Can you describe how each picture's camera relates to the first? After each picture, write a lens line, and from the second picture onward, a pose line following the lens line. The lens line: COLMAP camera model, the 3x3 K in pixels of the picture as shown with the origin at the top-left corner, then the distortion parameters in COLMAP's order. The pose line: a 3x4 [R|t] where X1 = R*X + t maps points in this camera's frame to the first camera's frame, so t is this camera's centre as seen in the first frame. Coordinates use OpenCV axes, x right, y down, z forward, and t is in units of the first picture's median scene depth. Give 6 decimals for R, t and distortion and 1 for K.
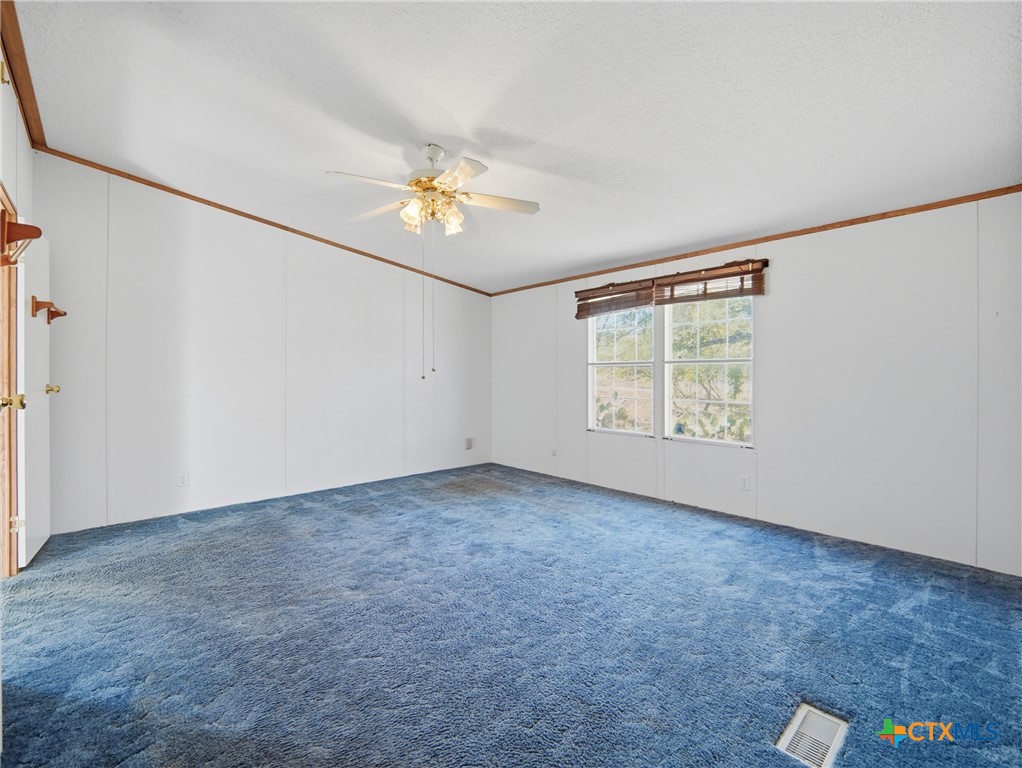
lens RADIAL K [[469.1, 0, 511.0], [0, 469.1, 384.0], [0, 0, 1]] dist [-0.000757, -0.000047]
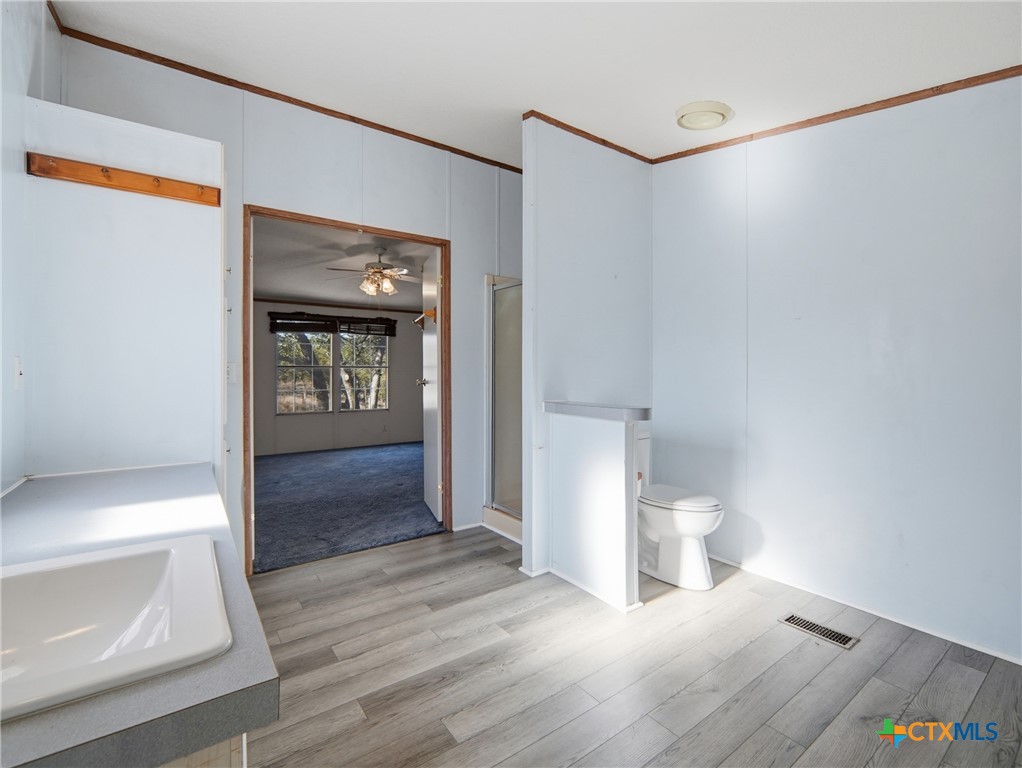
lens RADIAL K [[469.1, 0, 511.0], [0, 469.1, 384.0], [0, 0, 1]] dist [-0.000757, -0.000047]
pose [[0.094019, -0.026863, 0.995208, -1.176138], [0.028091, 0.999309, 0.024320, -0.007542], [-0.995174, 0.025669, 0.094709, 0.207886]]
